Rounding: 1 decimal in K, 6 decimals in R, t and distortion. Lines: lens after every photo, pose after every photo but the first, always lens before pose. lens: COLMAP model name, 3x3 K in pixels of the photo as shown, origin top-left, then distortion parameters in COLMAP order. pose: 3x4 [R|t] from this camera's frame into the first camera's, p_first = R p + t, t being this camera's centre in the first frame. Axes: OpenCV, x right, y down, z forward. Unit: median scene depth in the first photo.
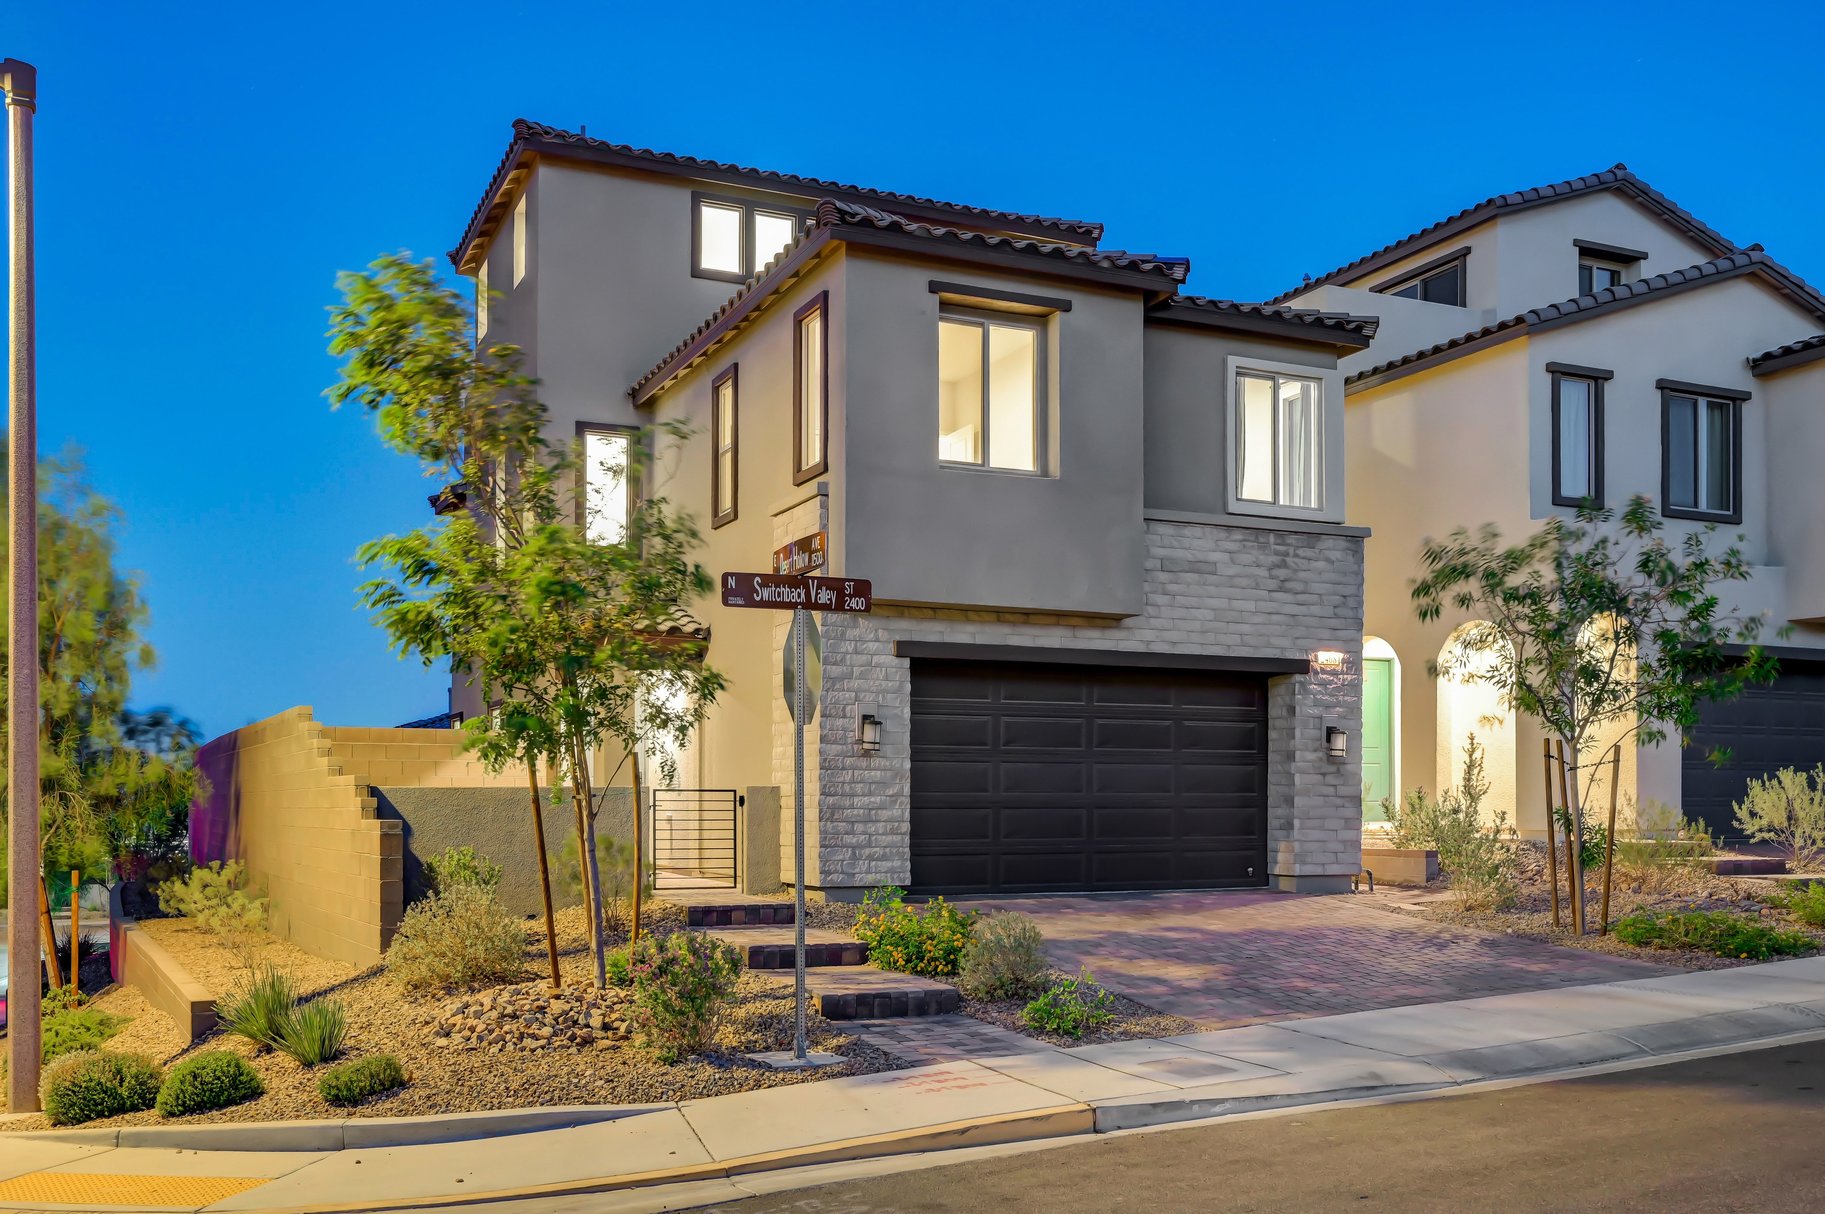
lens RADIAL K [[1626.0, 0, 919.4], [0, 1626.0, 806.2], [0, 0, 1]] dist [-0.003838, 0.002878]
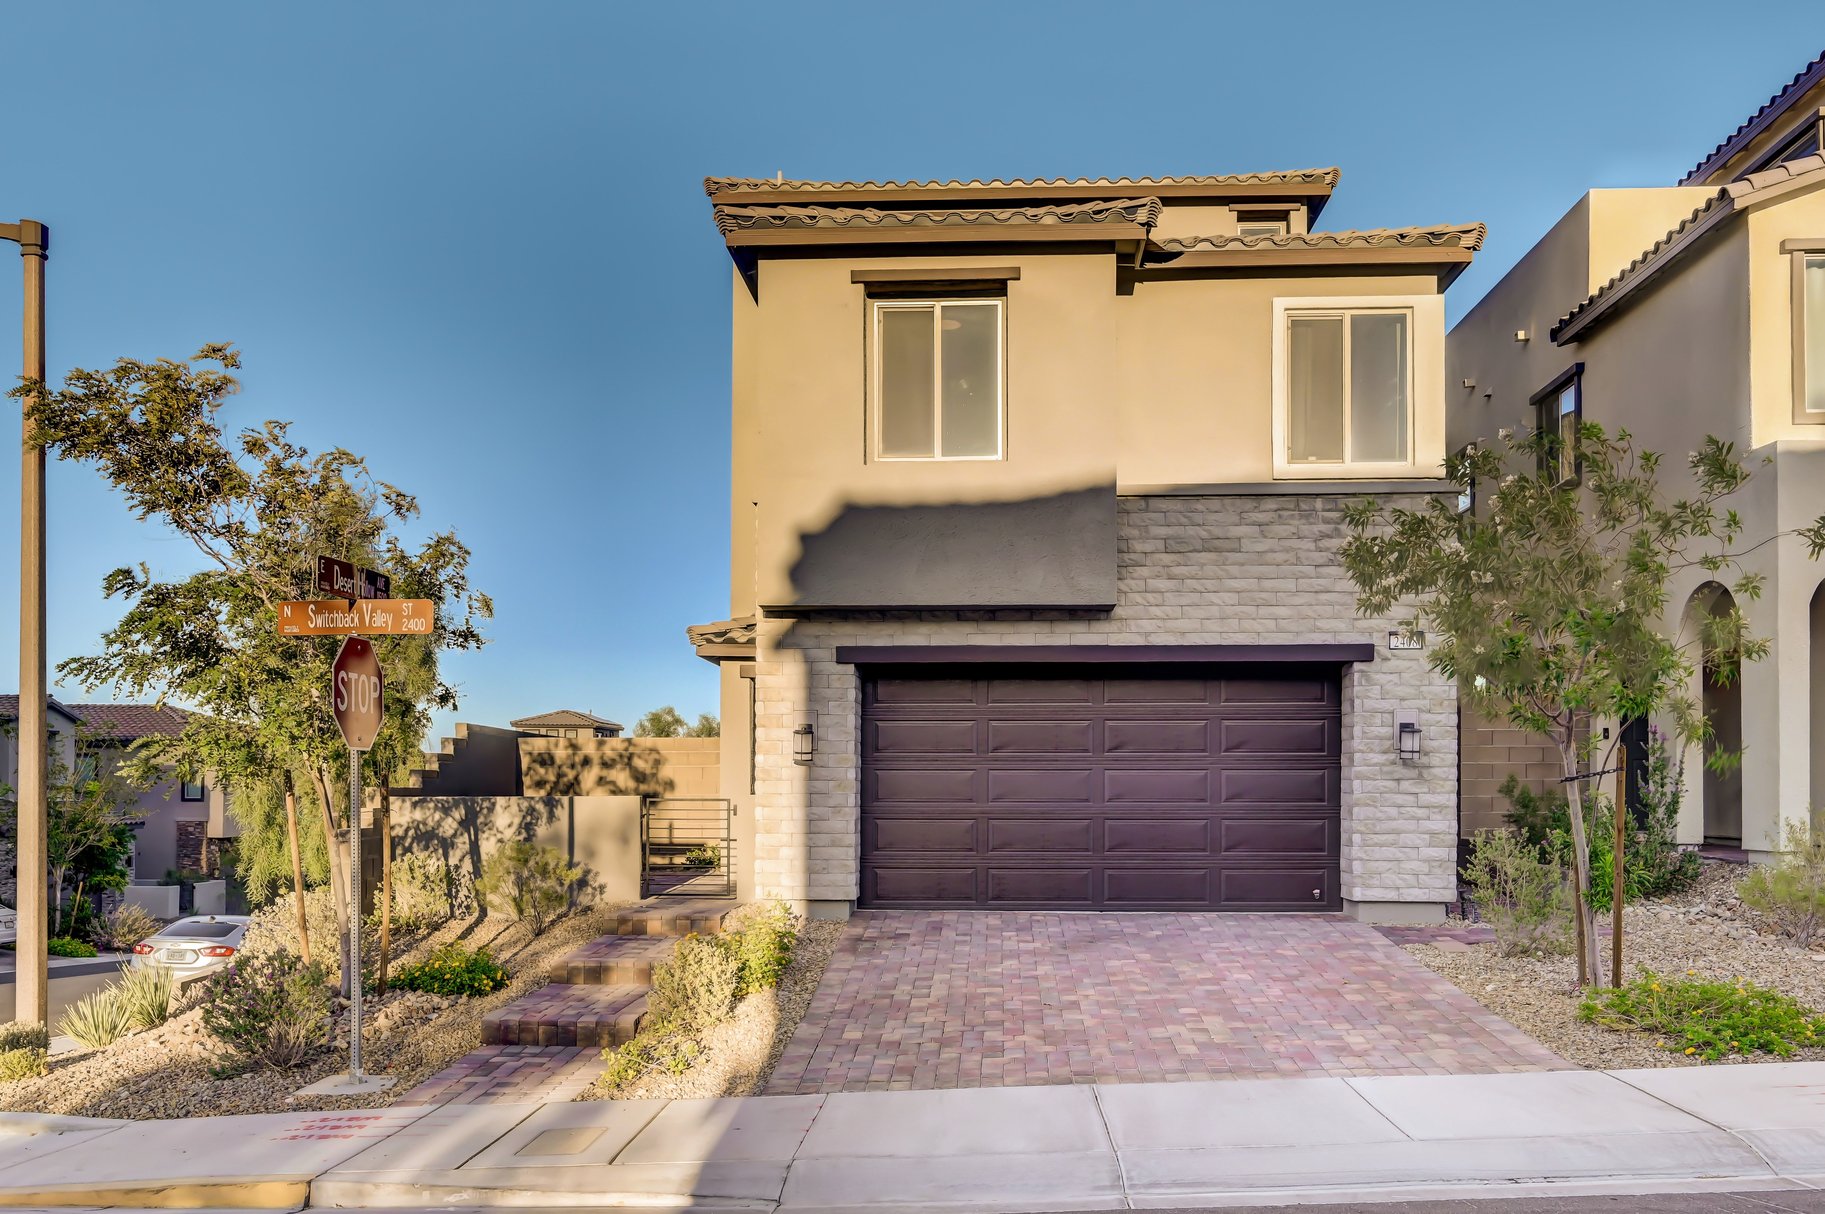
lens RADIAL K [[1497.3, 0, 922.0], [0, 1497.3, 766.9], [0, 0, 1]] dist [-0.004453, 0.001535]
pose [[0.884131, -0.005049, -0.467211, 0.440183], [-0.000925, 0.999921, -0.012556, -0.018787], [0.467237, 0.011533, 0.884057, 0.233492]]
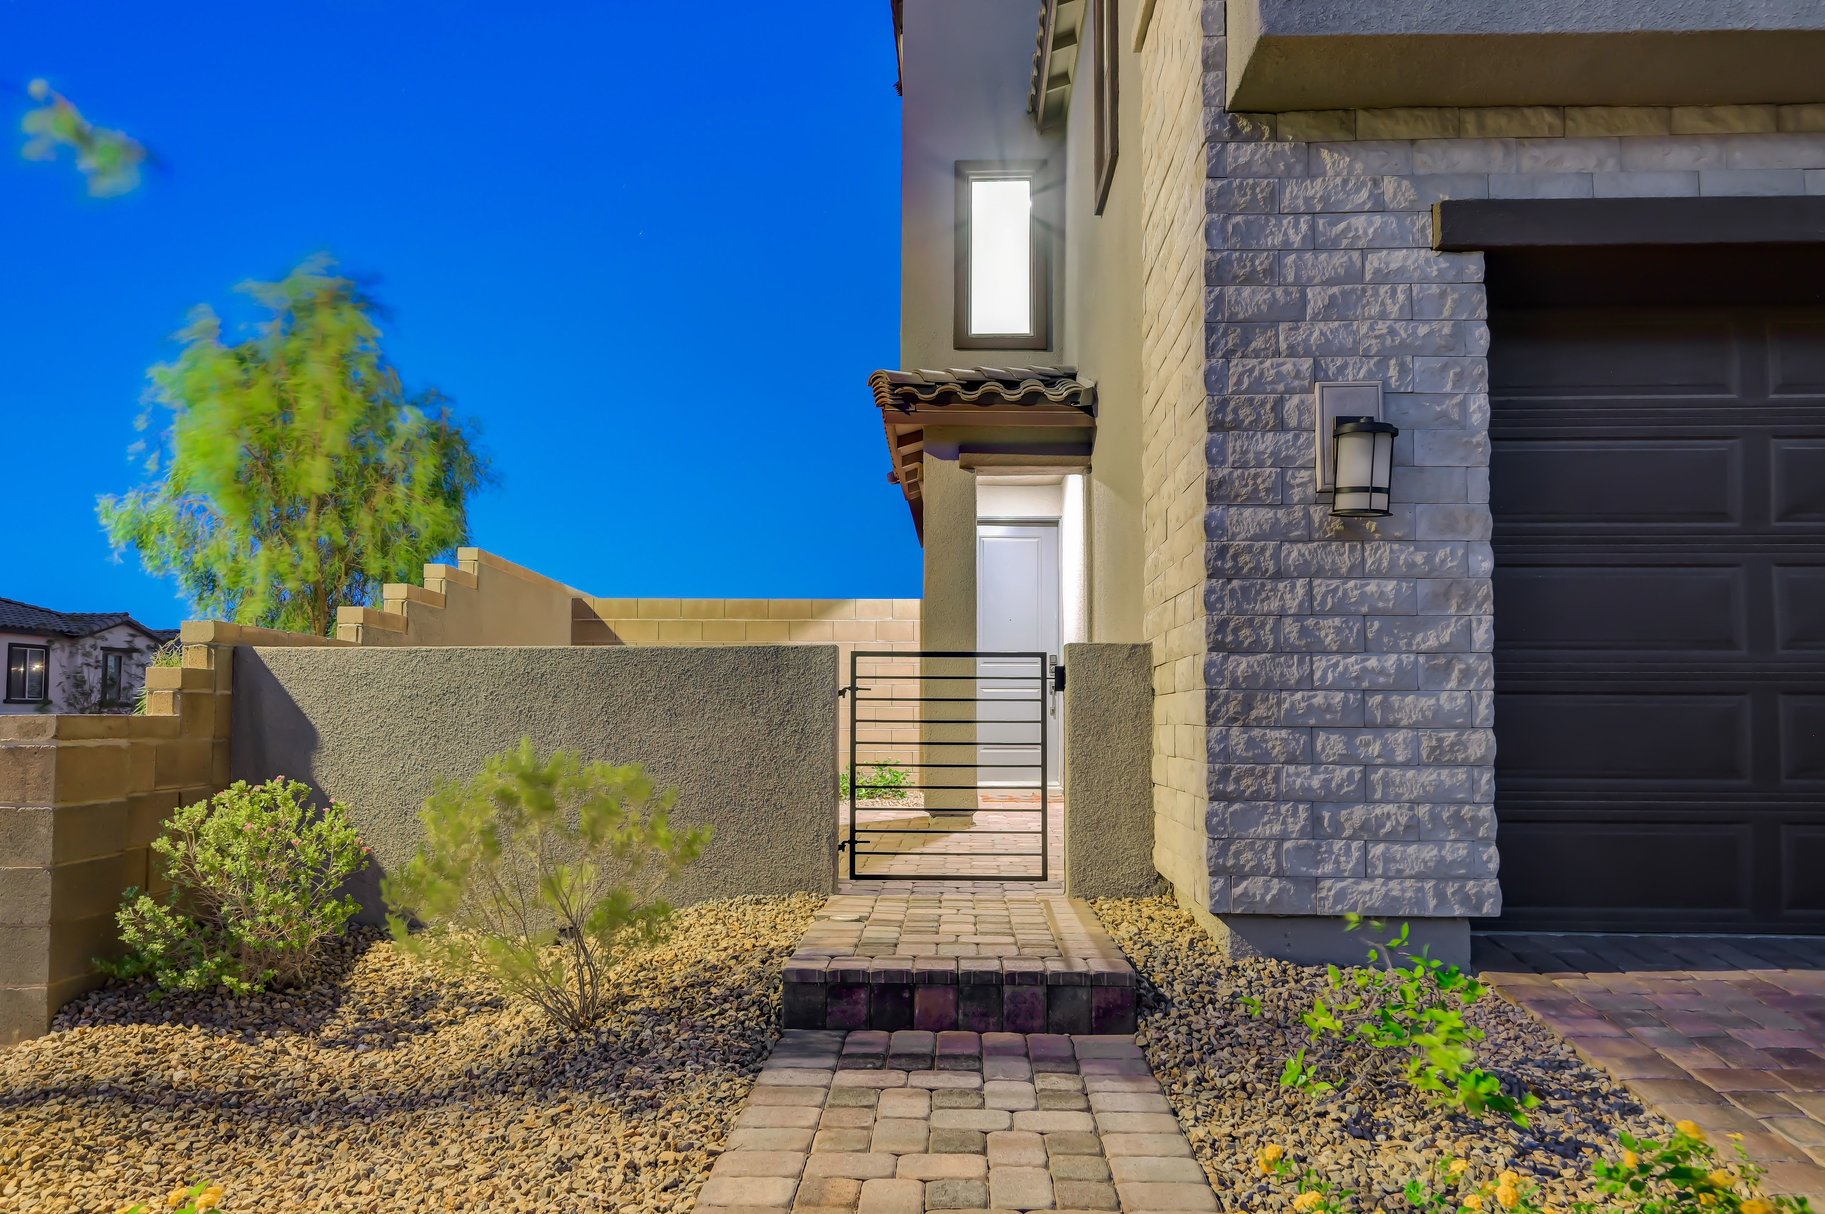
lens RADIAL K [[1141.6, 0, 921.7], [0, 1141.6, 662.9], [0, 0, 1]] dist [-0.003194, 0.000823]
pose [[0.892495, -0.018642, -0.450671, -0.005054], [-0.003870, 0.998792, -0.048980, 0.007945], [0.451040, 0.045459, 0.891345, 0.728828]]
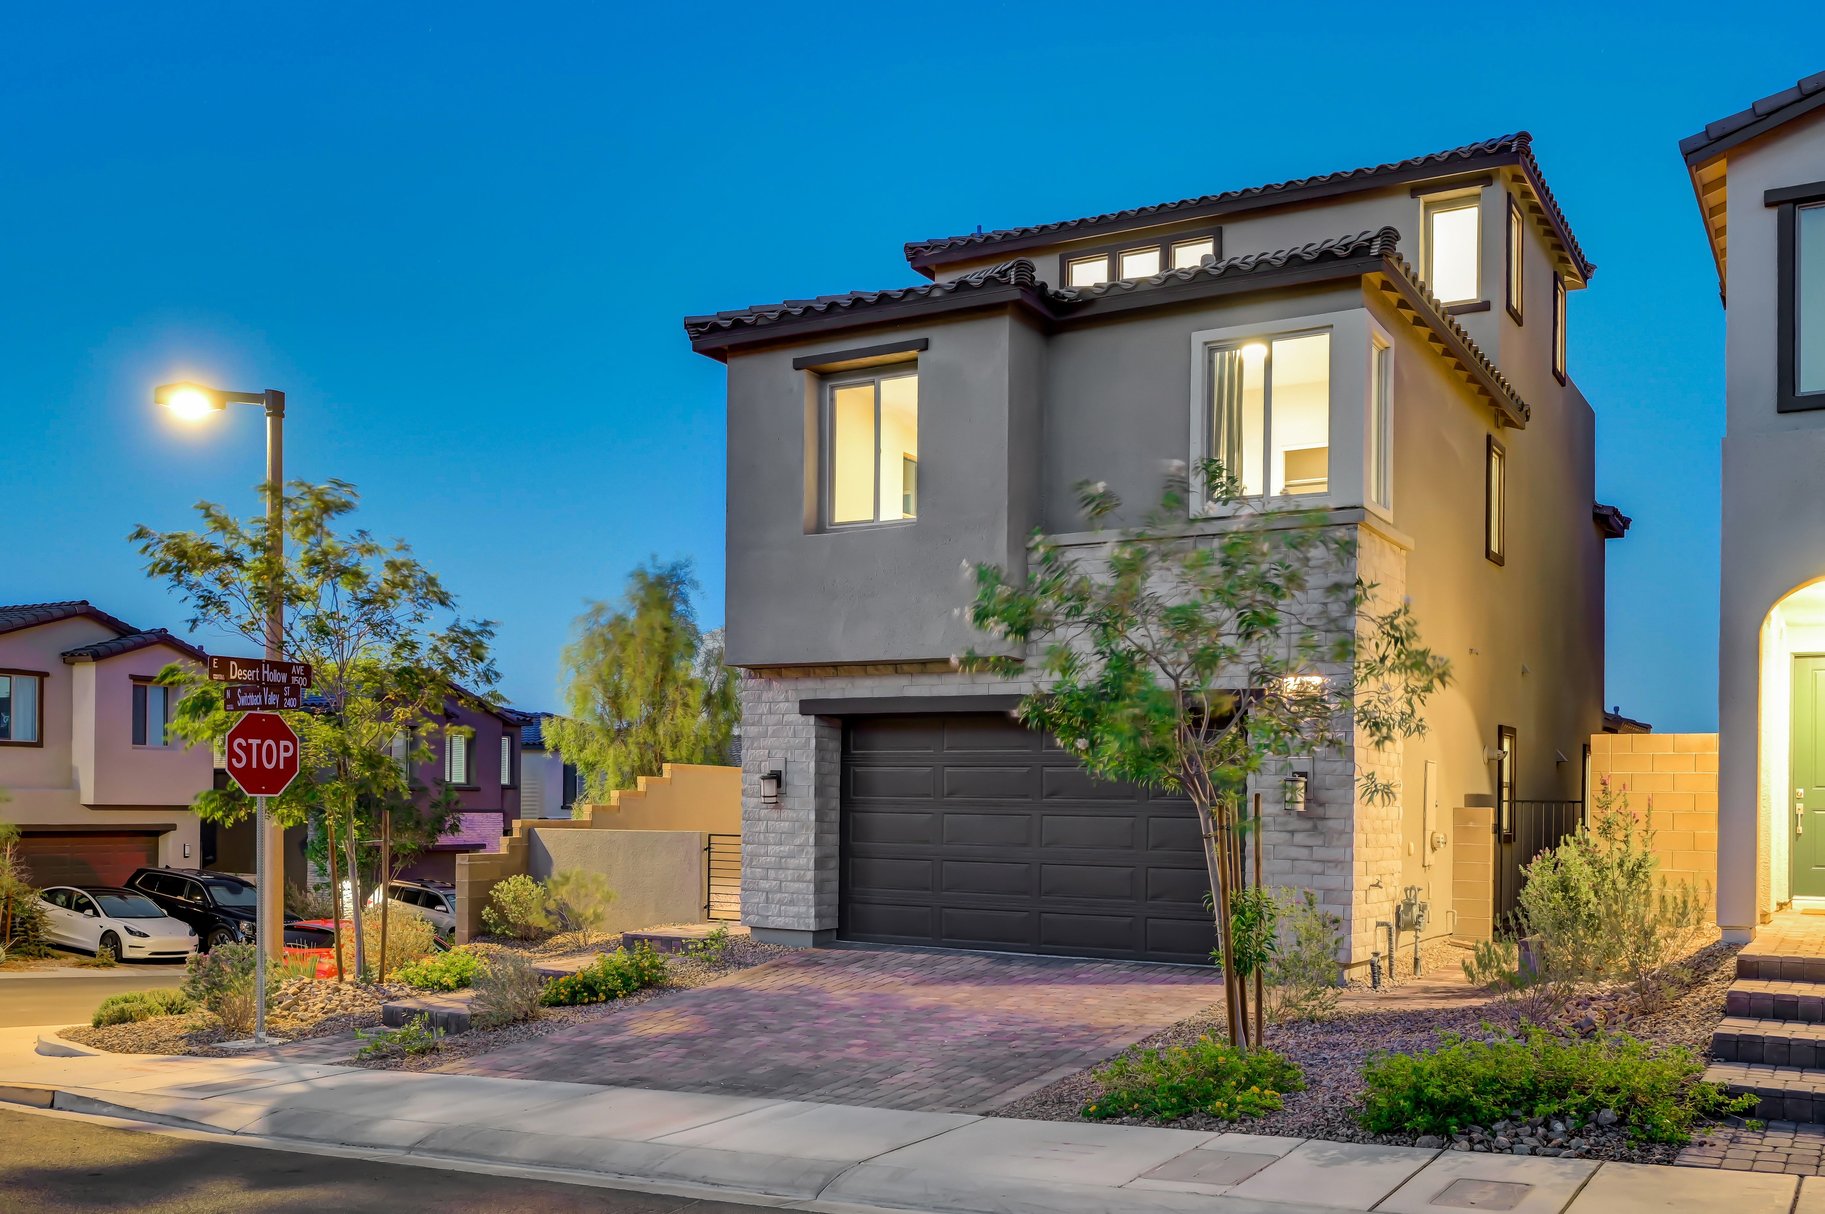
lens RADIAL K [[1626.0, 0, 919.4], [0, 1626.0, 806.2], [0, 0, 1]] dist [-0.003838, 0.002878]
pose [[0.570763, 0.009854, -0.821056, 0.892027], [-0.015482, 0.999879, 0.001238, -0.034211], [0.820969, 0.012005, 0.570847, 0.451144]]
